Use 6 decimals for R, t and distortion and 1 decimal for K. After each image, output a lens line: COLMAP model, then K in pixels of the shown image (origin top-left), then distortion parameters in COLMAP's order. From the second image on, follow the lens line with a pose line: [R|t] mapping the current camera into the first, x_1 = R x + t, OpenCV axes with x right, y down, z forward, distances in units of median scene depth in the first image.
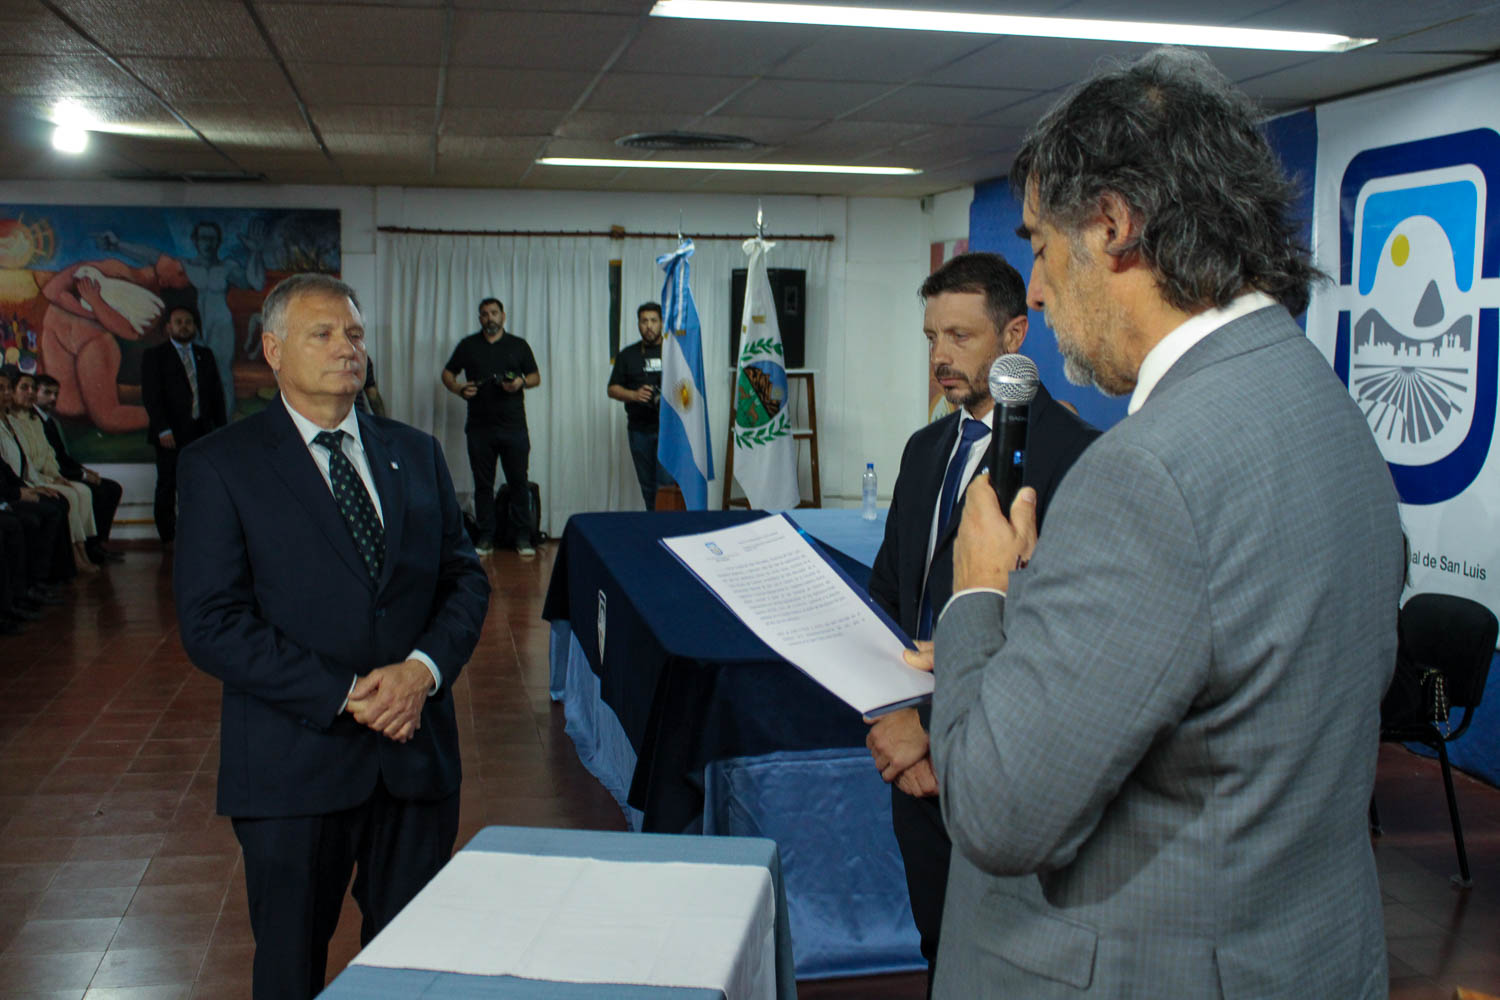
lens RADIAL K [[1704.7, 0, 782.0], [0, 1704.7, 490.3], [0, 0, 1]] dist [-0.062748, 0.000000]
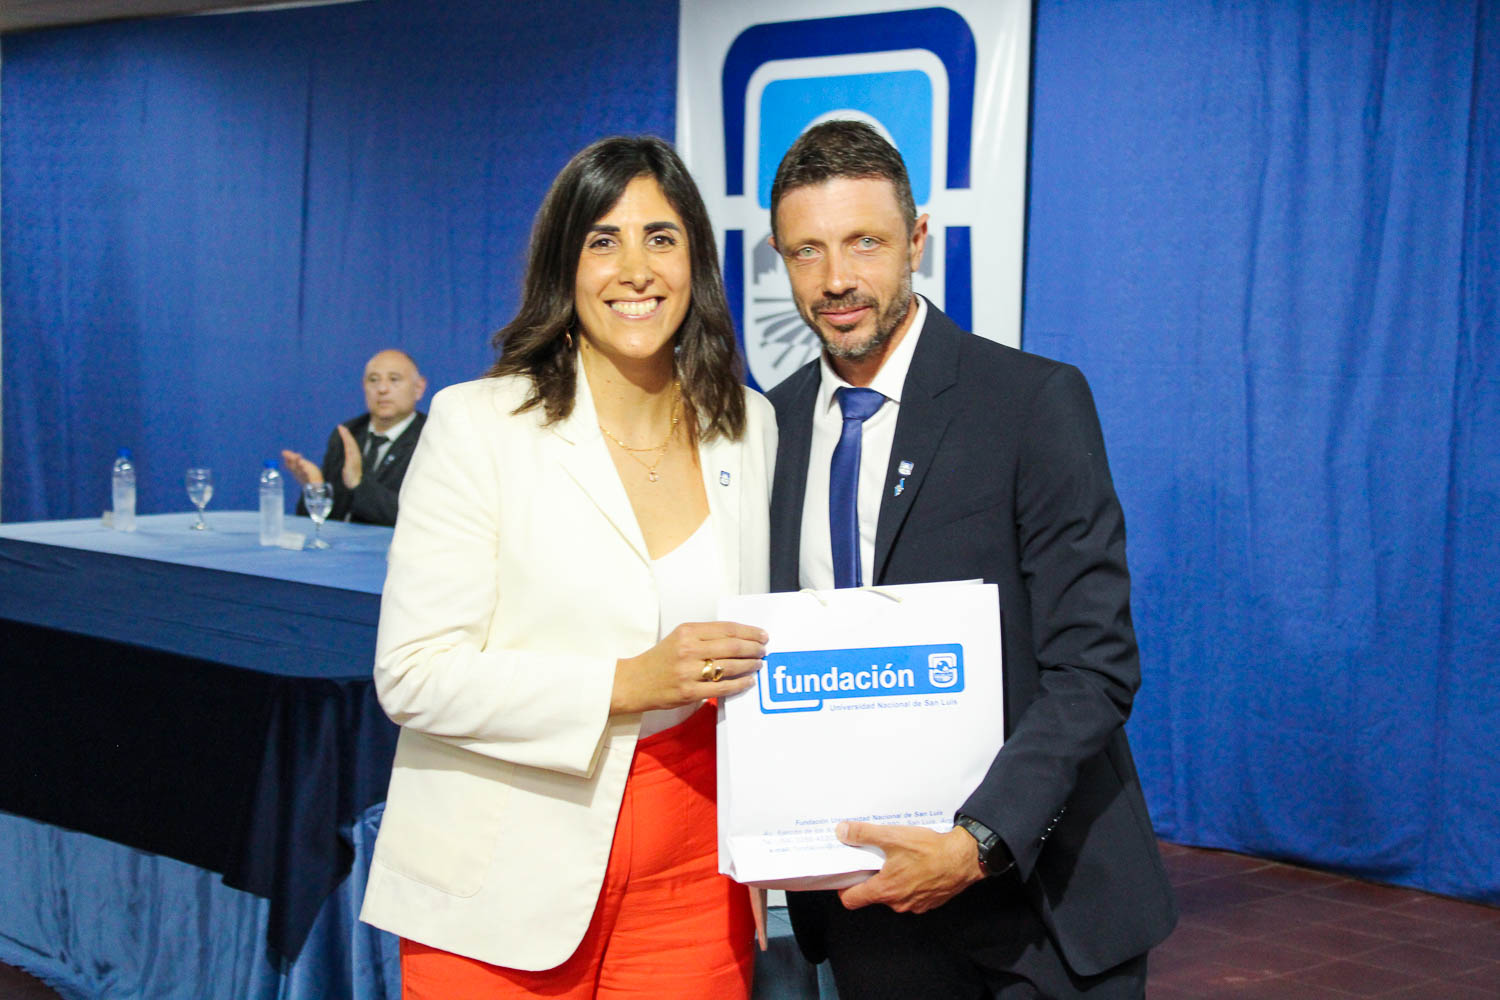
lens RADIAL K [[2884.2, 0, 746.2], [0, 2884.2, 479.7], [0, 0, 1]] dist [0.033907, 0.000000]
pose [[0.852831, -0.039960, 0.520656, -0.375824], [0.050980, 0.998676, -0.006857, 0.018978], [-0.519693, 0.032391, 0.853739, -0.138620]]
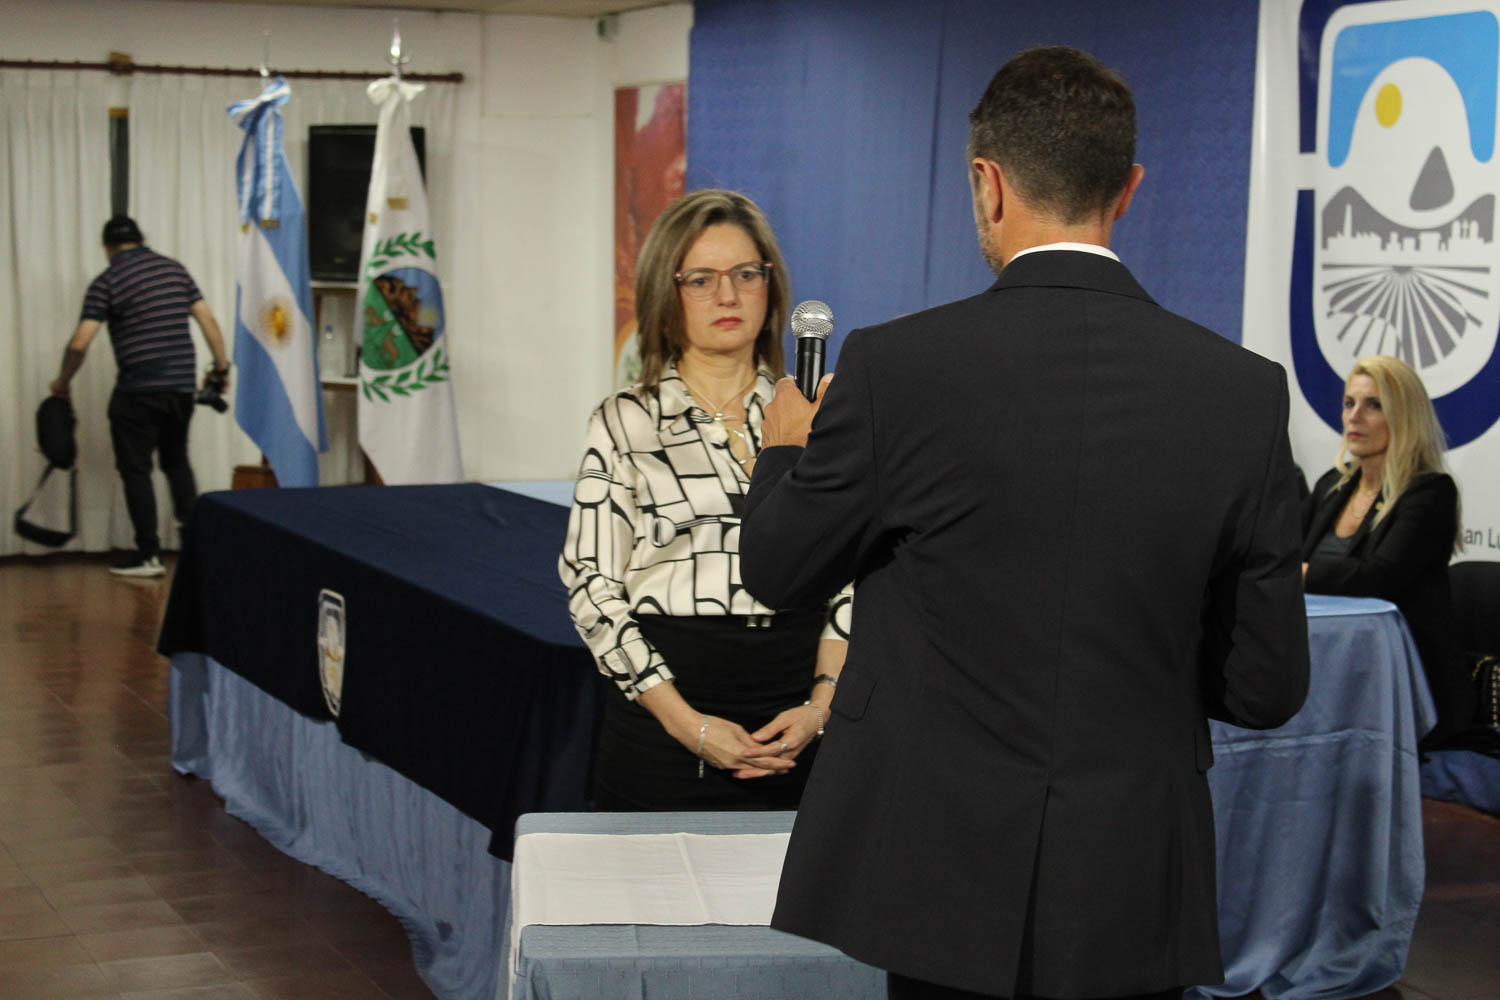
lens RADIAL K [[2884.2, 0, 748.1], [0, 2884.2, 502.4], [0, 0, 1]] dist [0.033907, 0.000000]
pose [[0.980346, -0.016370, 0.196605, -0.152052], [0.016427, 0.999864, 0.001340, 0.022676], [-0.196600, 0.001916, 0.980482, -0.167647]]
